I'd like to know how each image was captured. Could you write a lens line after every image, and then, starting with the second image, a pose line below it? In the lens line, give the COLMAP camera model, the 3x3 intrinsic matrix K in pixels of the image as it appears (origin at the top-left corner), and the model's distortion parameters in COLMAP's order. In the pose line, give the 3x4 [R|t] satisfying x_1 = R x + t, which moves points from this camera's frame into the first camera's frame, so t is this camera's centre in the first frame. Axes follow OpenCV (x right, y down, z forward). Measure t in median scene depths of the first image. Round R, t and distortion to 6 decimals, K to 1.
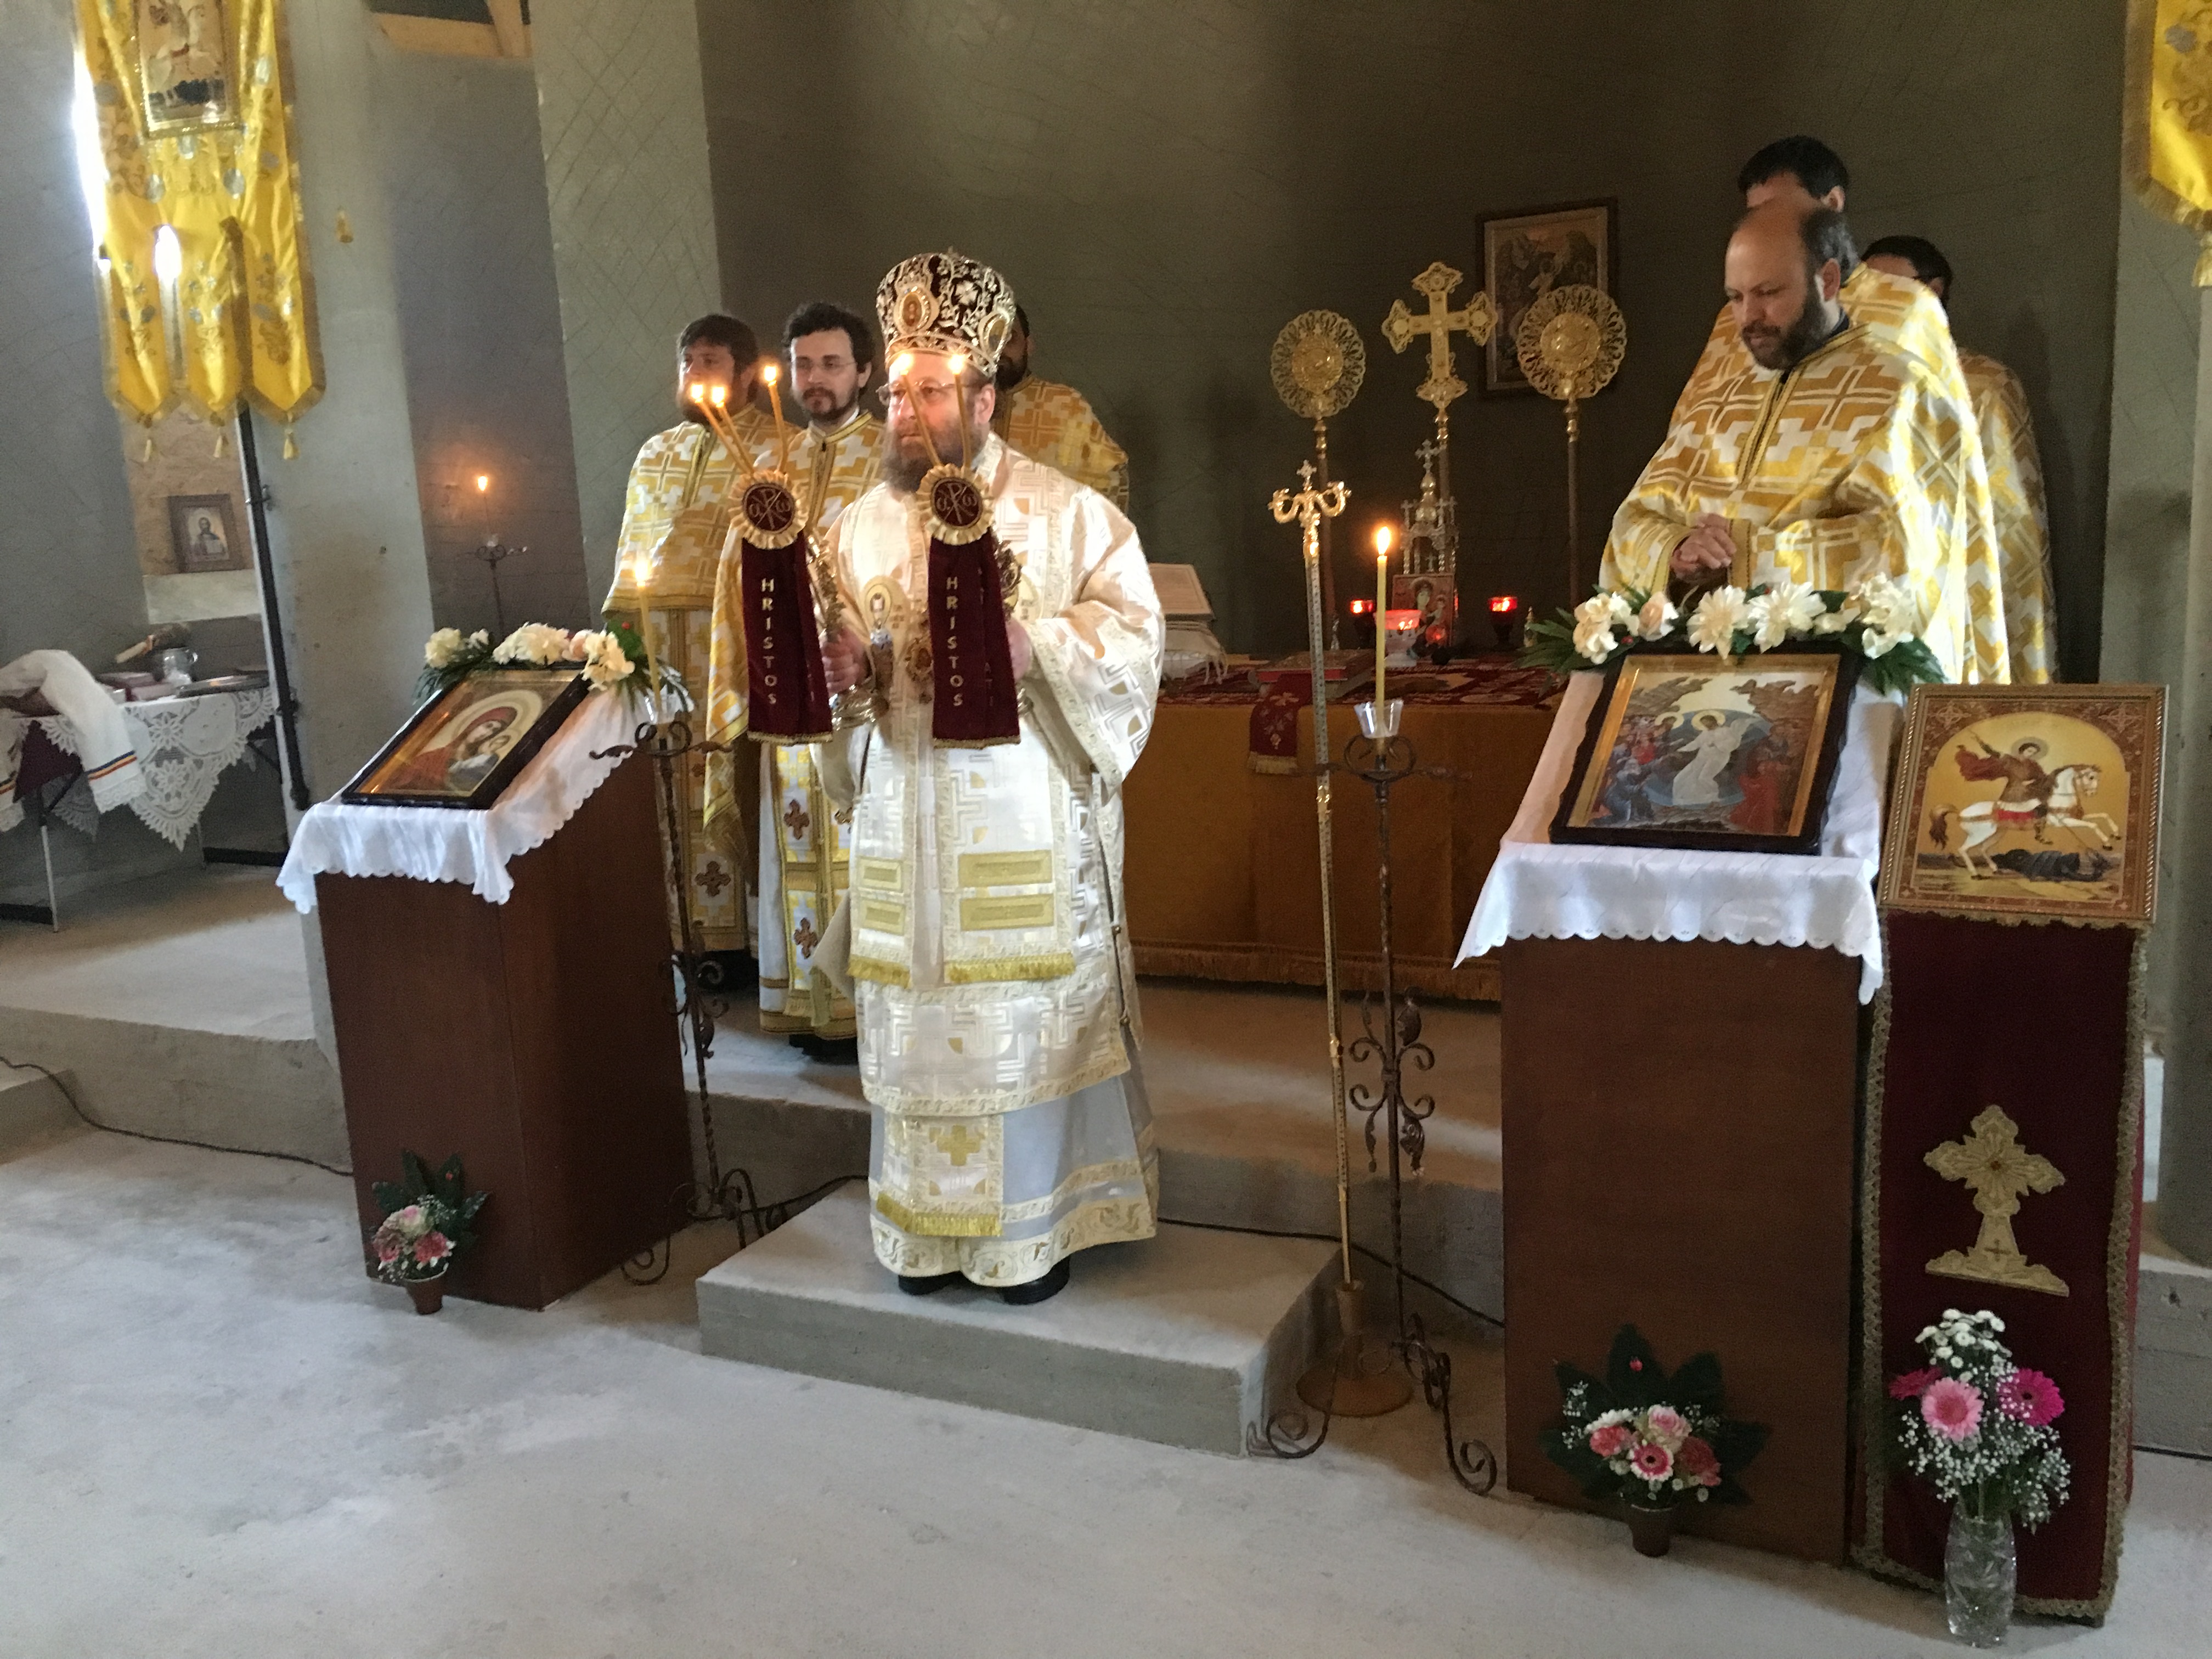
lens RADIAL K [[1879.8, 0, 1106.0], [0, 1879.8, 829.5], [0, 0, 1]] dist [0.076204, -0.117723]
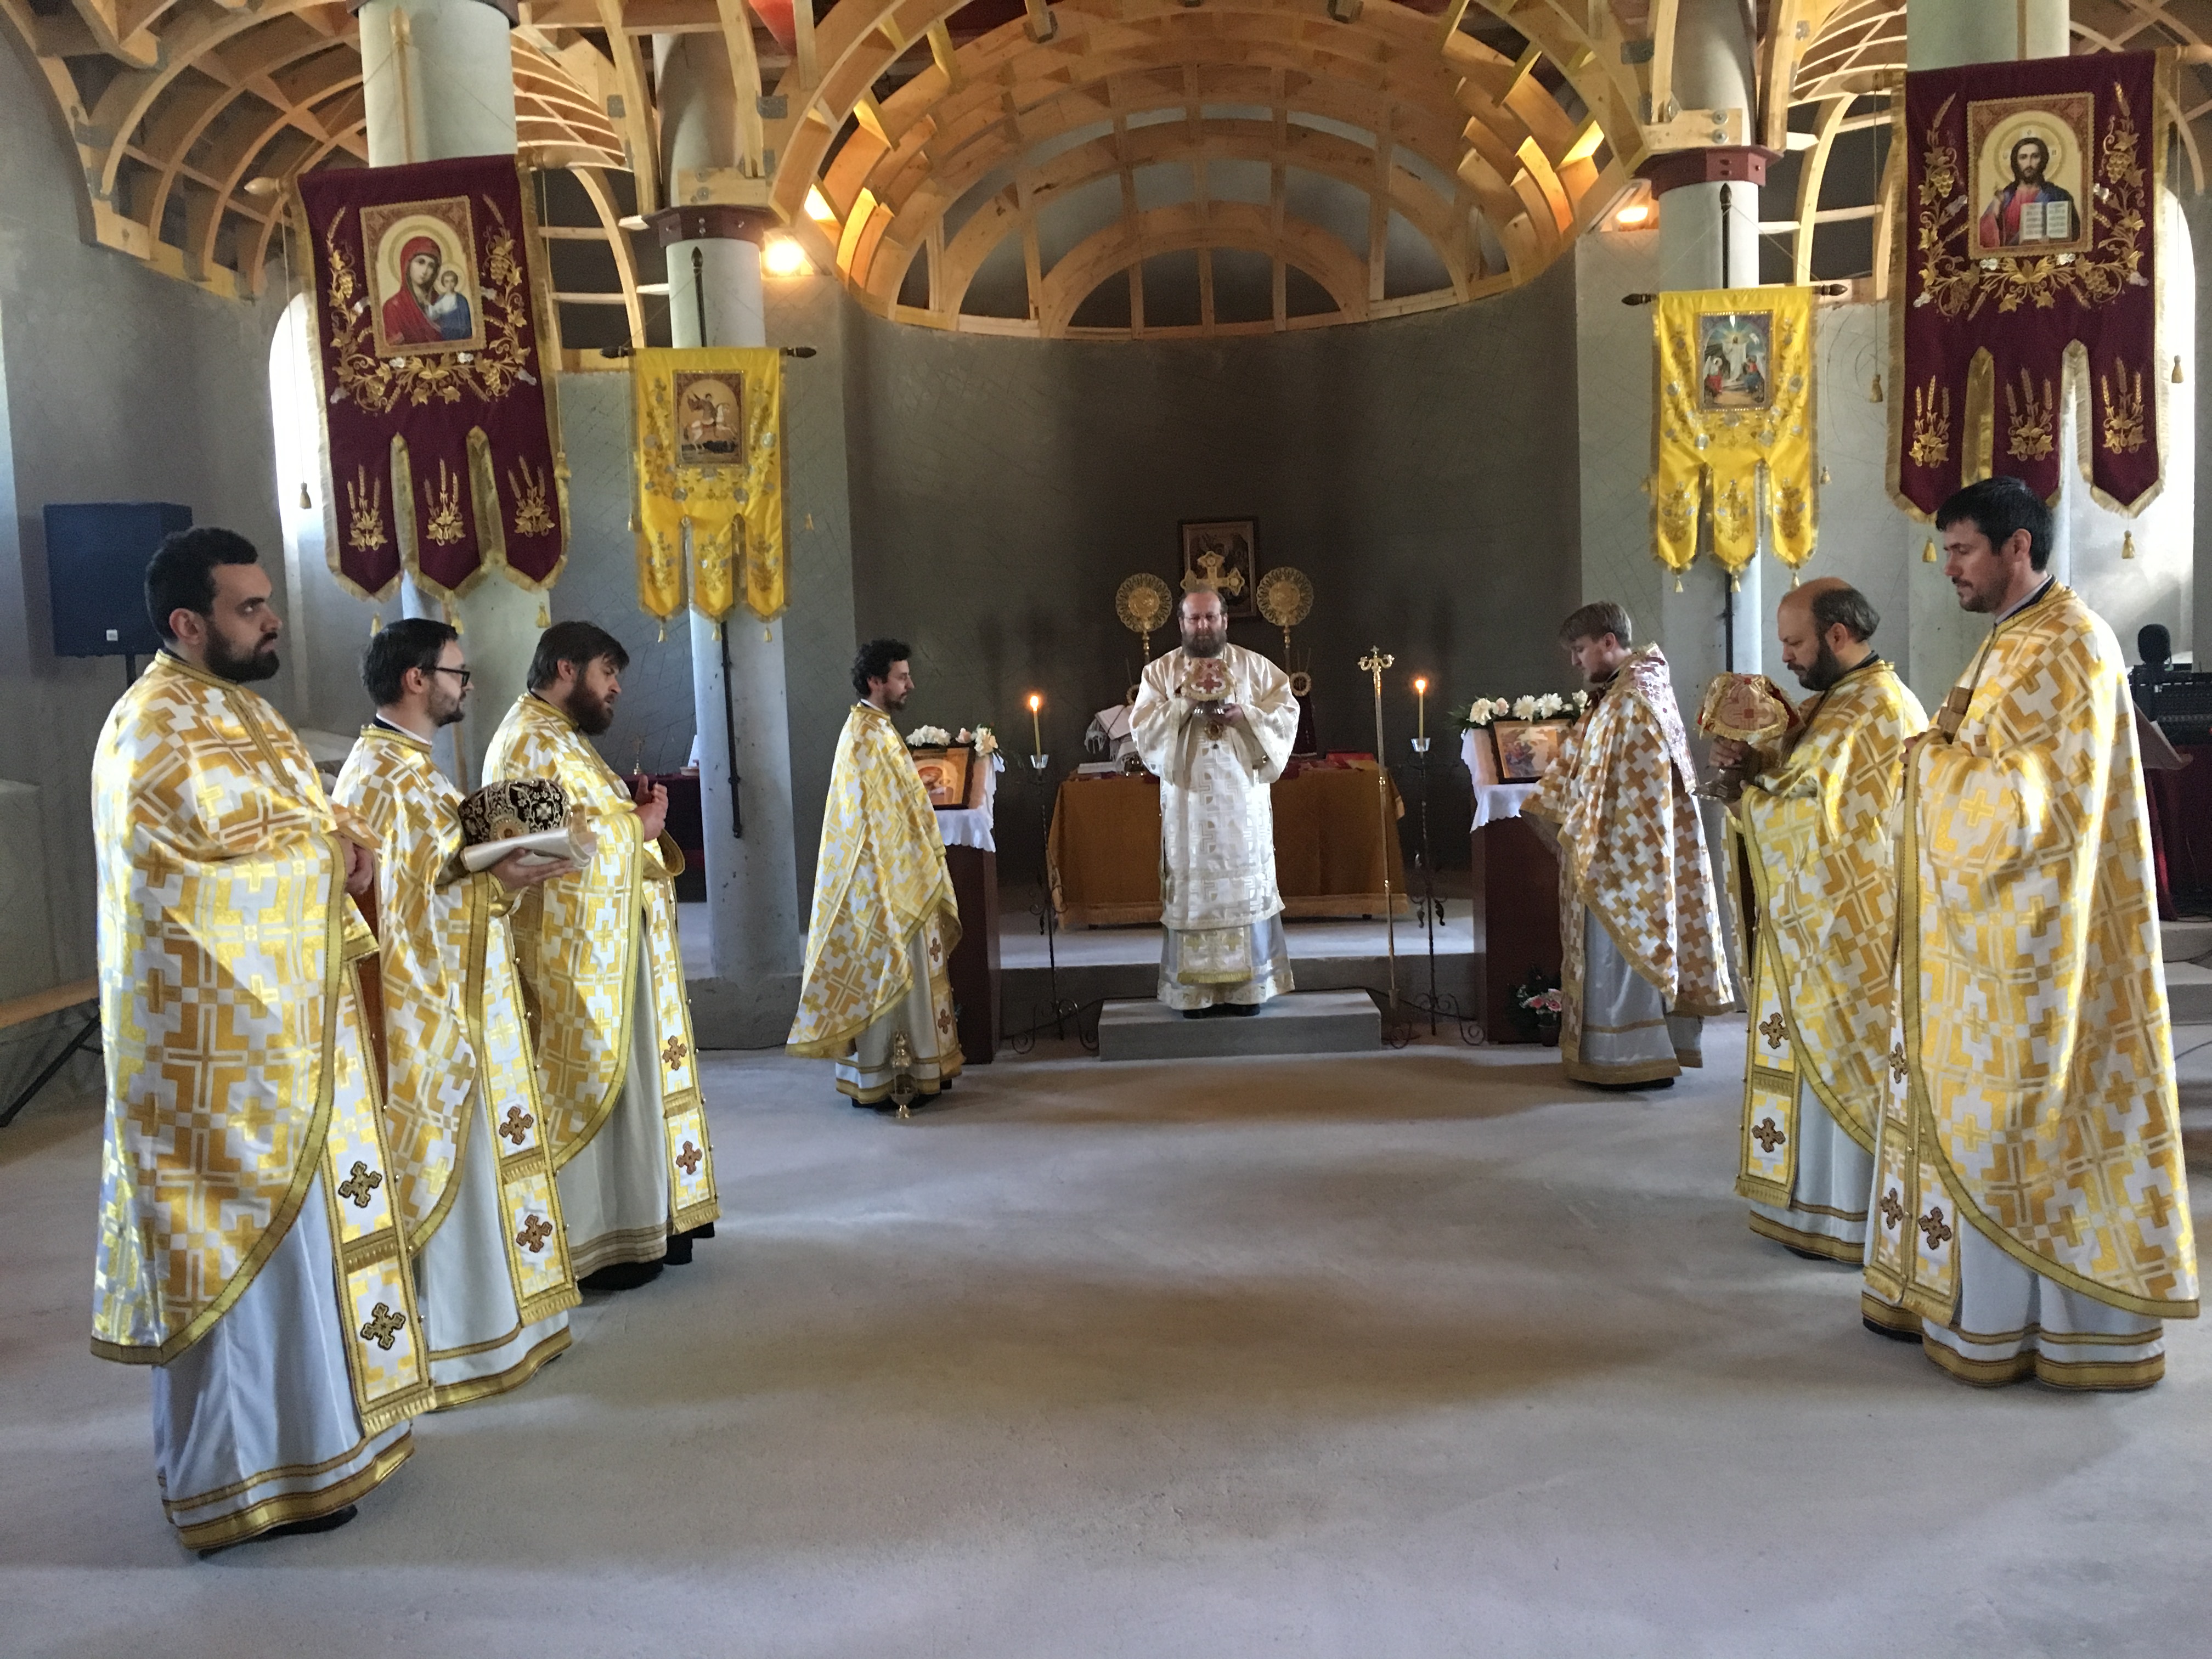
lens RADIAL K [[1879.8, 0, 1106.0], [0, 1879.8, 829.5], [0, 0, 1]] dist [0.076204, -0.117723]
pose [[0.915935, -0.019705, 0.400842, -0.939189], [0.066033, 0.992581, -0.102093, 0.213004], [-0.395856, 0.119979, 0.910441, -0.848508]]
